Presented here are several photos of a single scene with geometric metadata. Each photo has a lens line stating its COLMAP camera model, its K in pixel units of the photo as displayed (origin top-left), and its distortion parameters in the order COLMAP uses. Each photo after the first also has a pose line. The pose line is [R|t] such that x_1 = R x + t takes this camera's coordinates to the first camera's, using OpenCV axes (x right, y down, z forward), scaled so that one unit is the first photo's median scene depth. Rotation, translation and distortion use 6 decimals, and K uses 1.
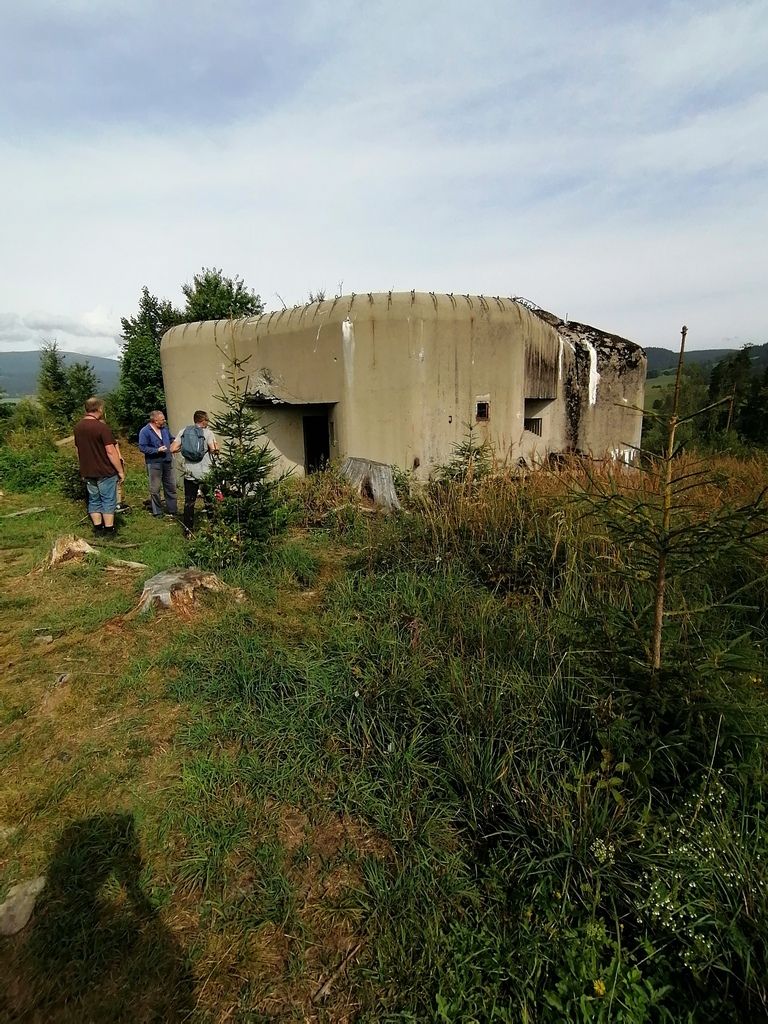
lens RADIAL K [[510.7, 0, 380.4], [0, 510.7, 513.6], [0, 0, 1]] dist [0.003330, 0.000594]
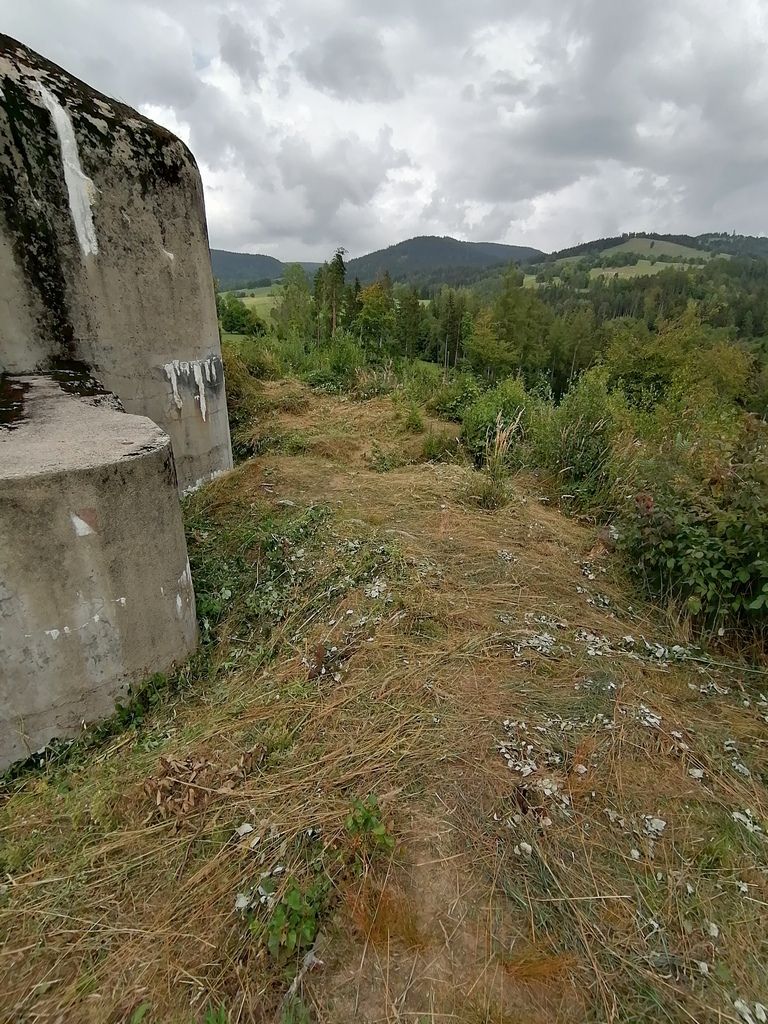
lens RADIAL K [[510.7, 0, 379.7], [0, 510.7, 518.2], [0, 0, 1]] dist [0.003330, 0.000594]
pose [[0.779579, -0.209317, 0.590290, 0.492549], [0.103572, 0.972608, 0.208103, -0.096494], [-0.617681, -0.101095, 0.779904, 0.784265]]
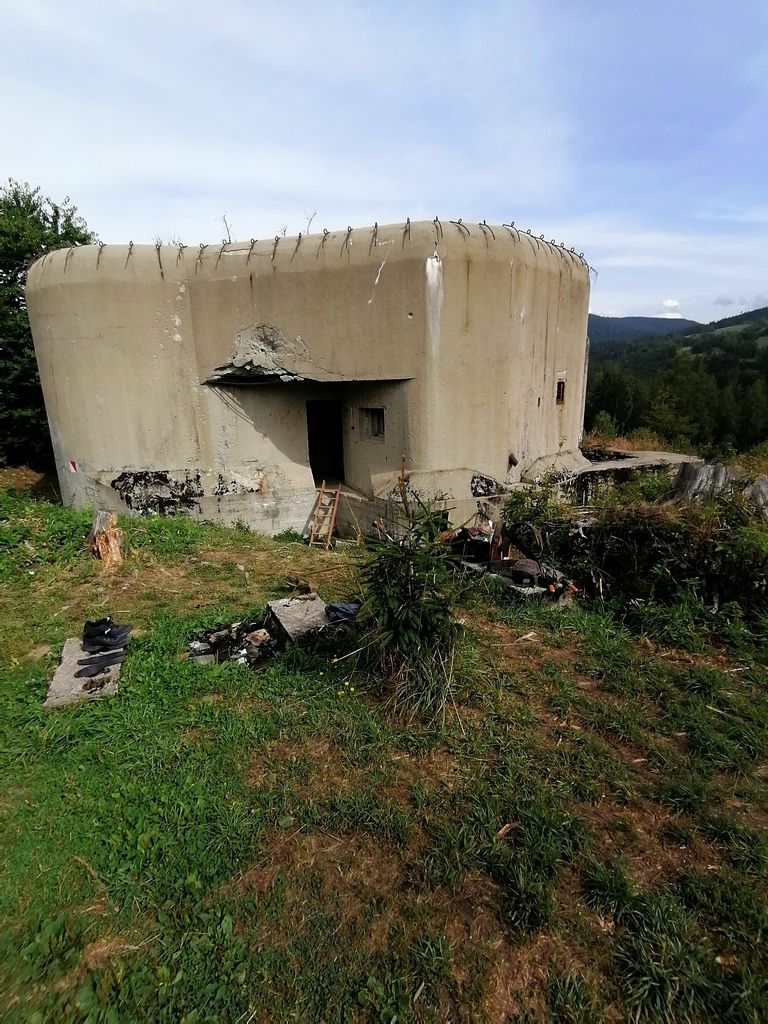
lens RADIAL K [[510.7, 0, 380.5], [0, 510.7, 505.9], [0, 0, 1]] dist [0.003330, 0.000594]
pose [[0.913877, -0.088543, 0.396219, -0.357368], [0.085665, 0.996010, 0.024994, -0.059633], [-0.396851, 0.011100, 0.917816, 0.340596]]
